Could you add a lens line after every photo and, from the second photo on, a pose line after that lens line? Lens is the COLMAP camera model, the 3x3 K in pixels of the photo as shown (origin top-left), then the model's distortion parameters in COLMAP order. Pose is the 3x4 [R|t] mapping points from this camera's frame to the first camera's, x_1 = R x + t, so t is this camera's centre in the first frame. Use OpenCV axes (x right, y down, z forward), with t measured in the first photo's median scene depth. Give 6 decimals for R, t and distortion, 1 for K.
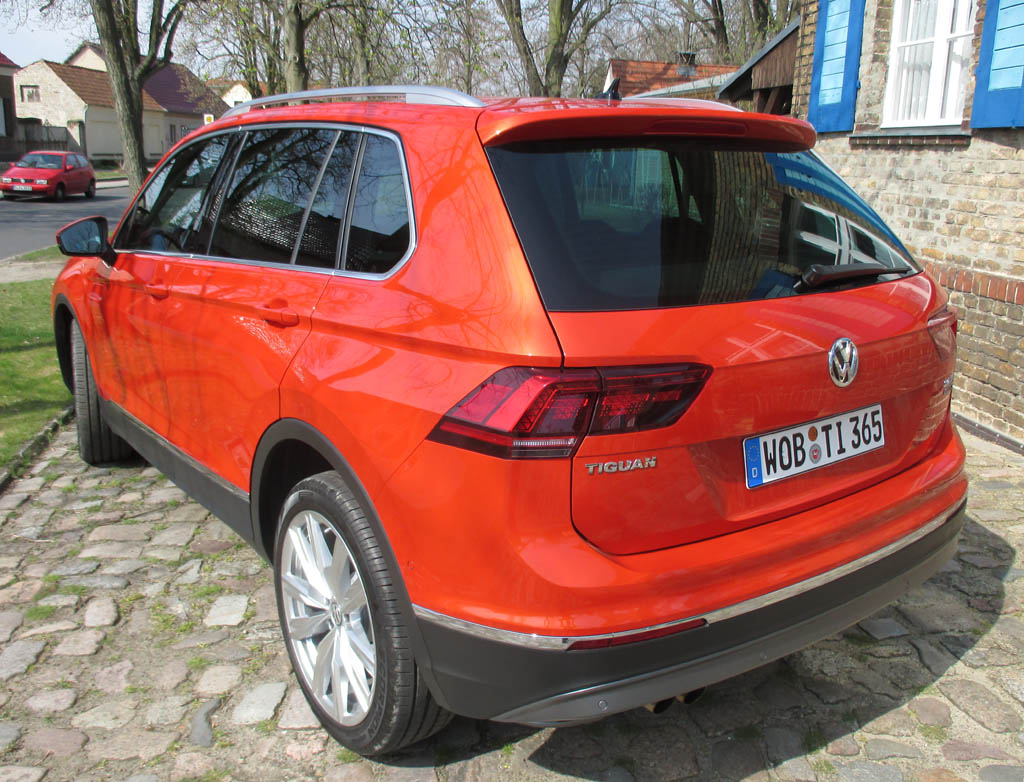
lens RADIAL K [[962.4, 0, 503.4], [0, 962.4, 386.5], [0, 0, 1]] dist [-0.022109, 0.000000]
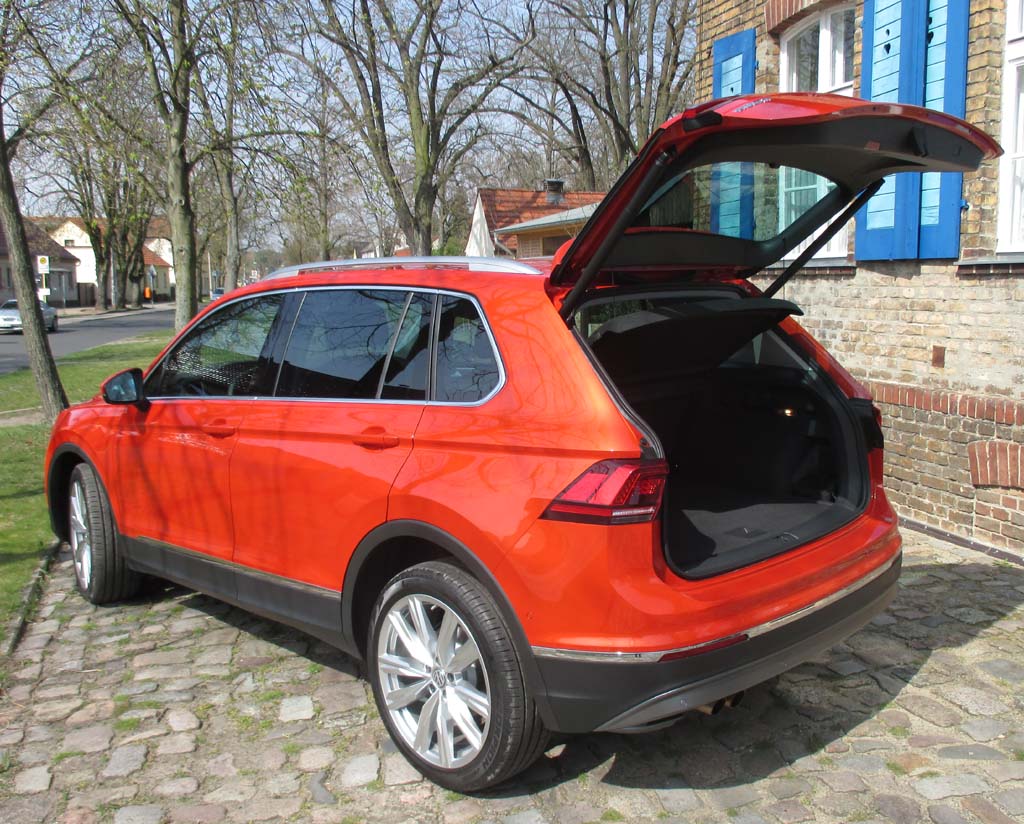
lens RADIAL K [[1051.5, 0, 519.1], [0, 1051.5, 414.0], [0, 0, 1]] dist [-0.034840, 0.000000]
pose [[0.986603, -0.052531, 0.154451, -0.201777], [0.069425, 0.991929, -0.106102, 0.039178], [-0.147631, 0.115404, 0.982287, -0.288077]]
